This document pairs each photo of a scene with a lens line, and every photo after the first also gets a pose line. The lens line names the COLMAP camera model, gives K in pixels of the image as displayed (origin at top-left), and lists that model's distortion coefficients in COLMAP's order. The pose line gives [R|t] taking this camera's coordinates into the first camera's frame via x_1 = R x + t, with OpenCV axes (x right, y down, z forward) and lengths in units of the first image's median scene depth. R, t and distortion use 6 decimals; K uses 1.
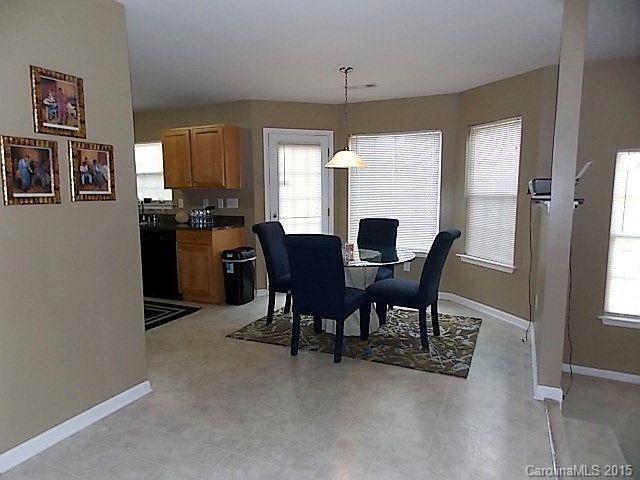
lens RADIAL K [[425.4, 0, 320.0], [0, 425.4, 240.0], [0, 0, 1]] dist [0.000971, -0.001470]
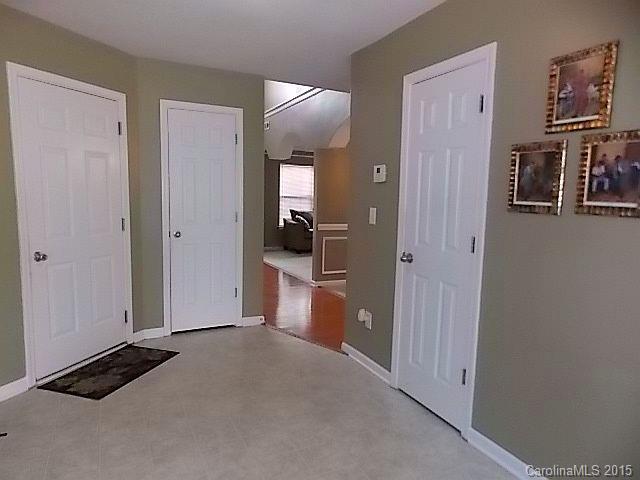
lens RADIAL K [[425.4, 0, 320.0], [0, 425.4, 240.0], [0, 0, 1]] dist [0.000971, -0.001470]
pose [[-0.632117, 0.084572, -0.770244, 0.327215], [-0.105367, 0.975412, 0.193571, -0.151568], [0.767675, 0.203518, -0.607663, 1.169277]]
